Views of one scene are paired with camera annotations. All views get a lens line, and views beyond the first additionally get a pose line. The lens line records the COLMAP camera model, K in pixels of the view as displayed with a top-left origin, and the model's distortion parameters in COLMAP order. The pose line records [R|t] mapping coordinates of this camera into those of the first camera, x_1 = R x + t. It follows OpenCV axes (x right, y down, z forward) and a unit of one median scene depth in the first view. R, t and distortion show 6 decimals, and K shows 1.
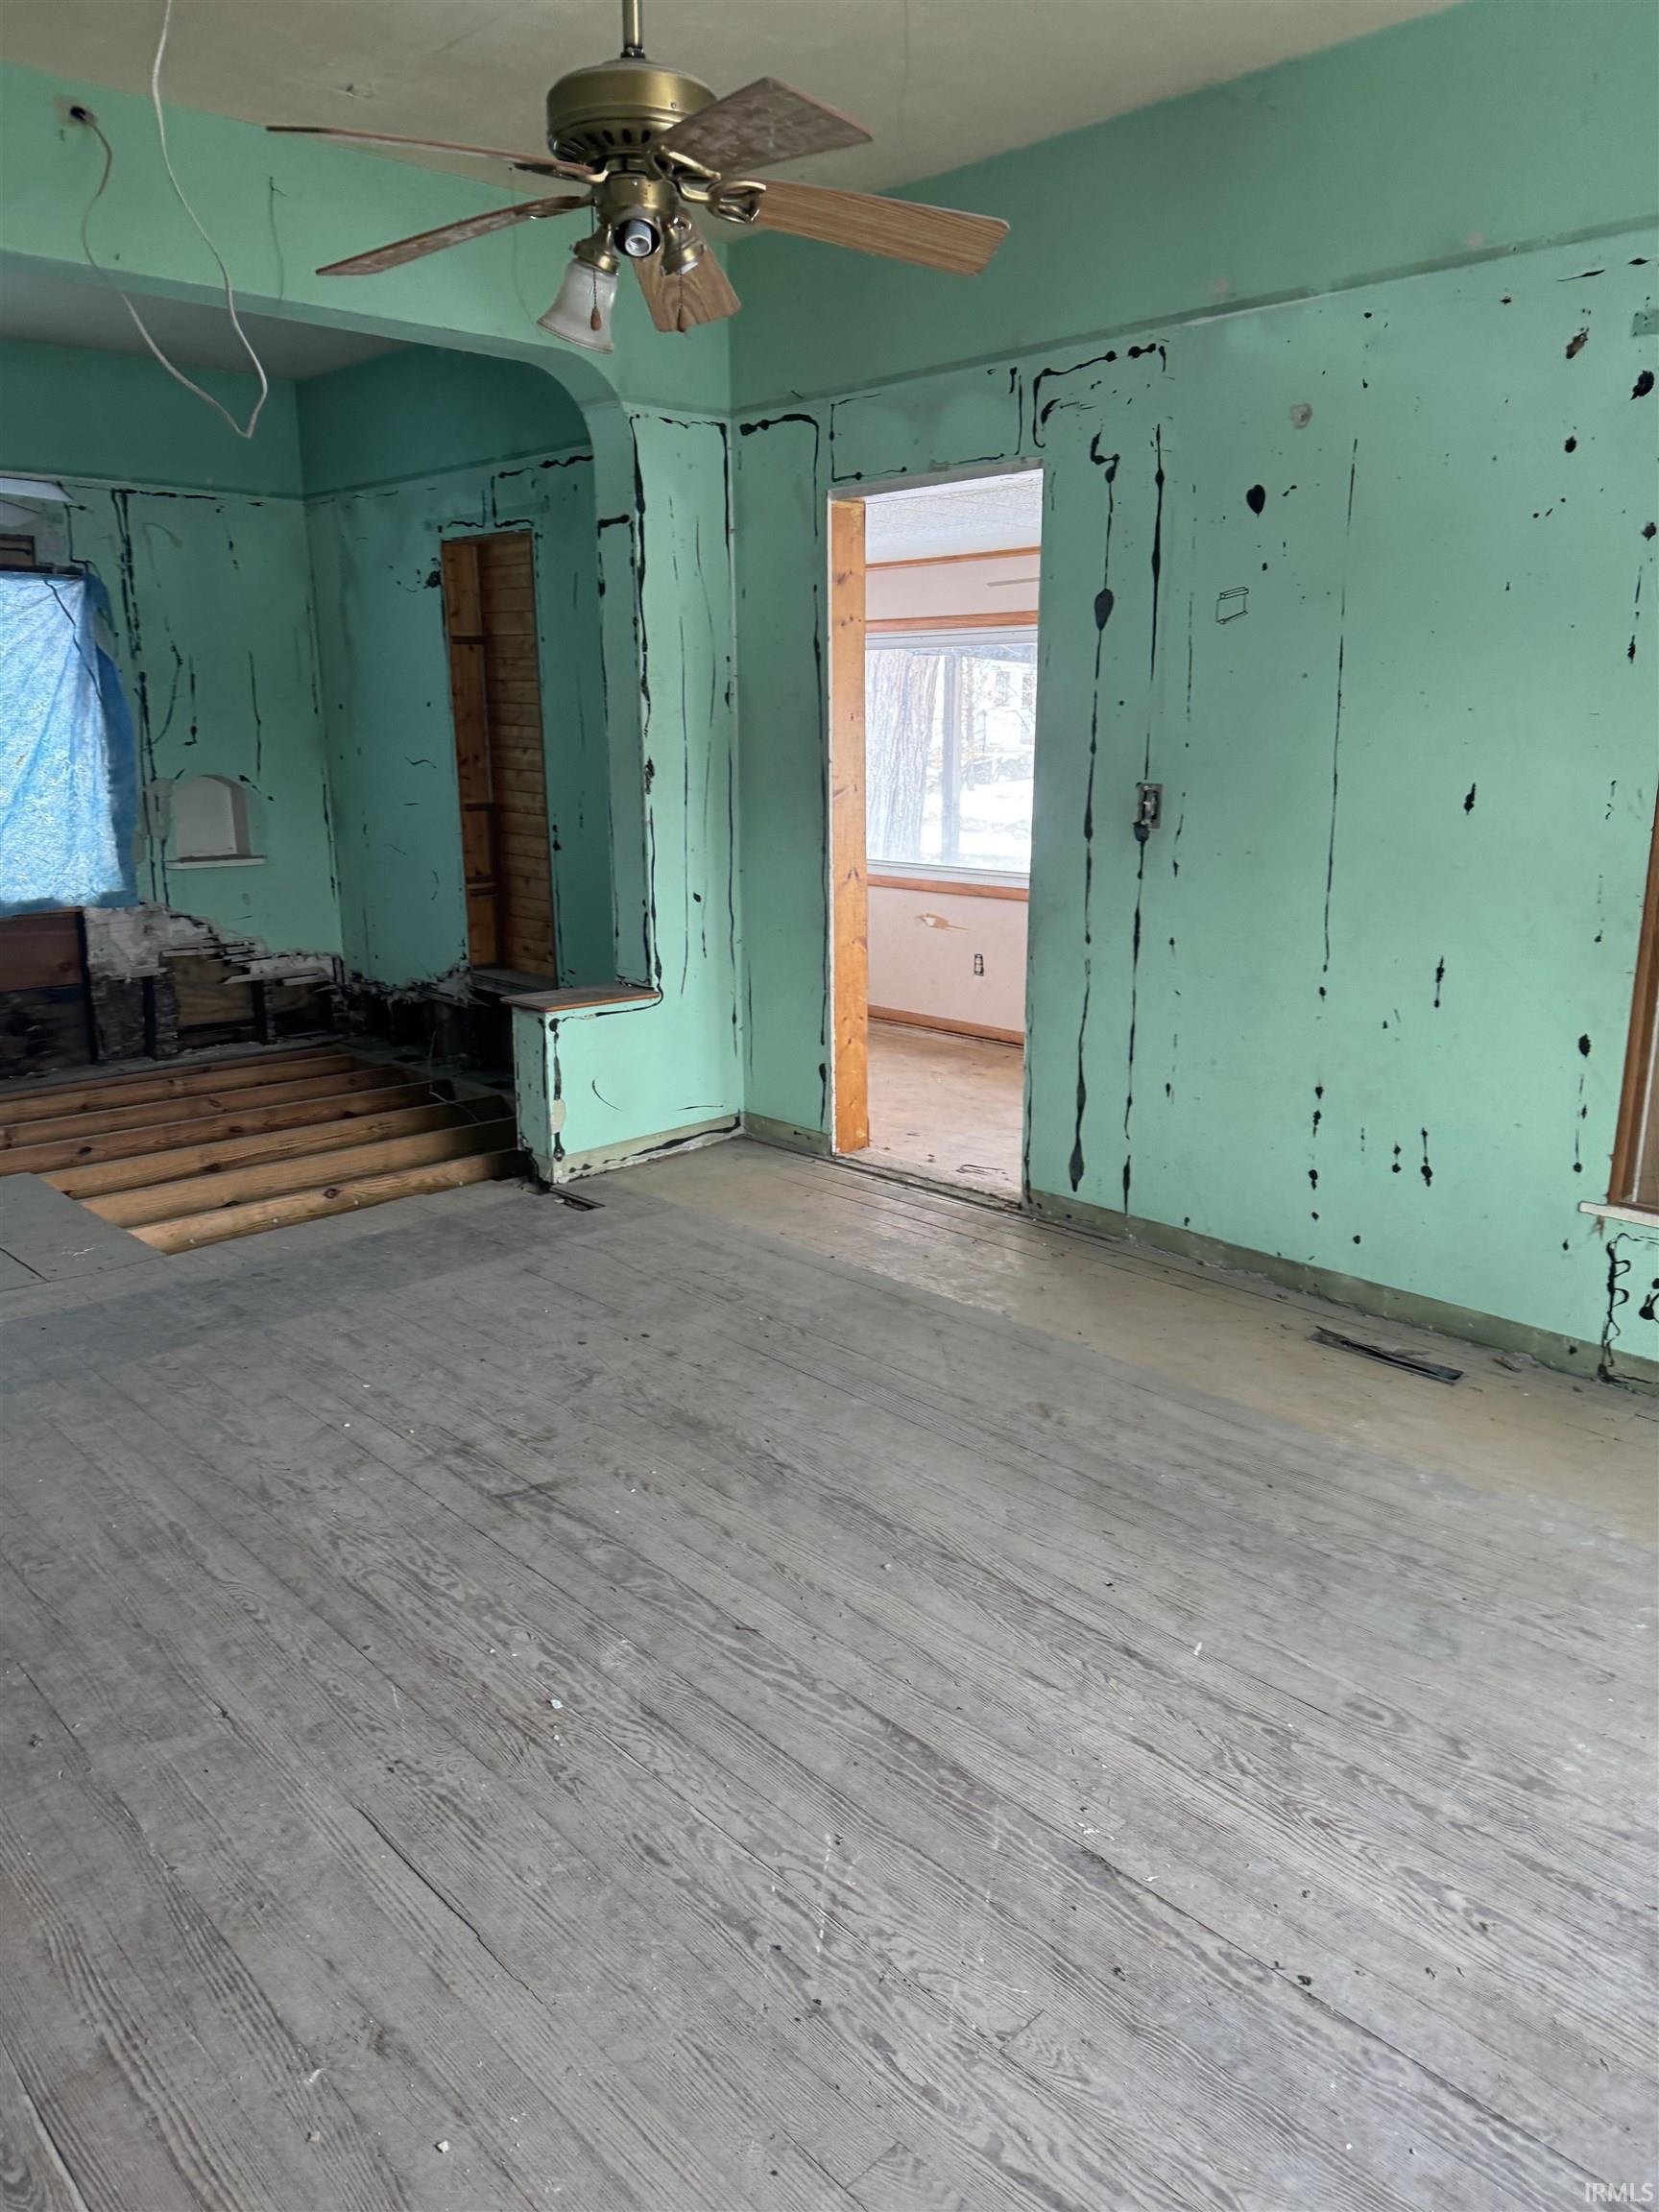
lens RADIAL K [[1566.3, 0, 845.4], [0, 1566.3, 1124.5], [0, 0, 1]] dist [0.078913, -0.092483]
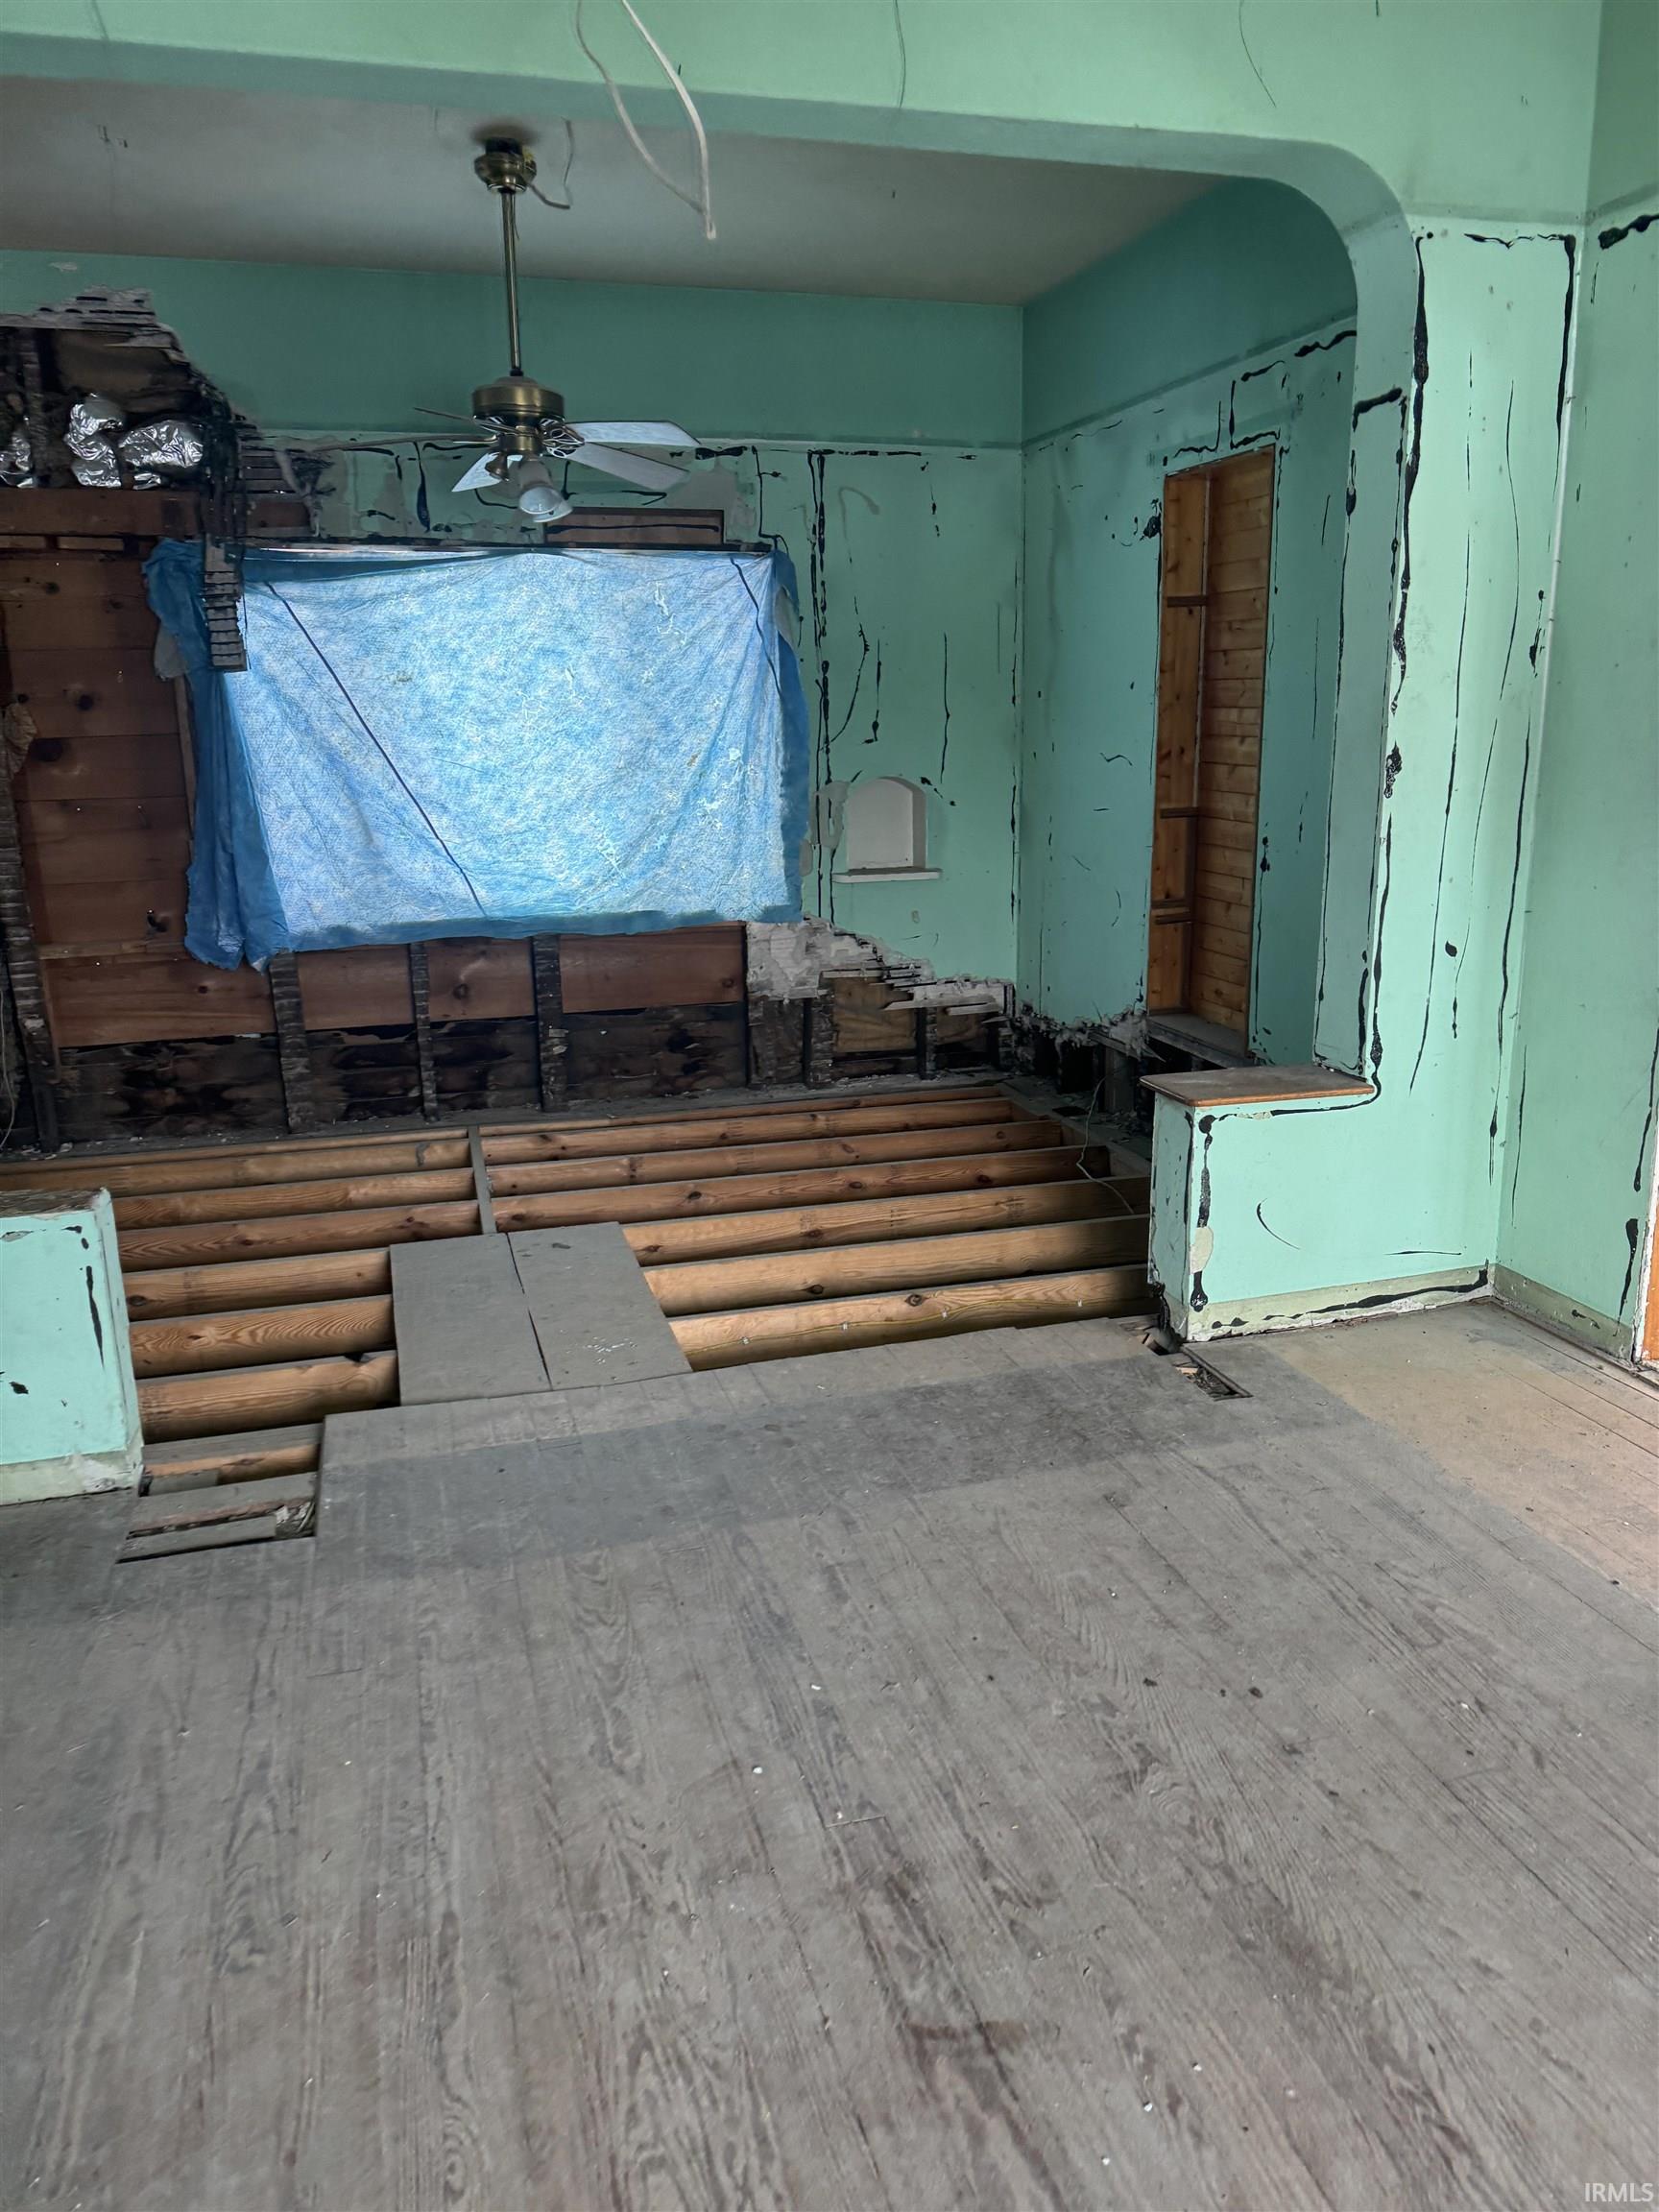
lens RADIAL K [[1566.3, 0, 835.6], [0, 1566.3, 1105.1], [0, 0, 1]] dist [0.078913, -0.092483]
pose [[0.882382, 0.096251, -0.460584, -0.007490], [-0.099890, 0.994861, 0.016533, -0.064087], [0.459808, 0.031419, 0.887462, 0.280761]]
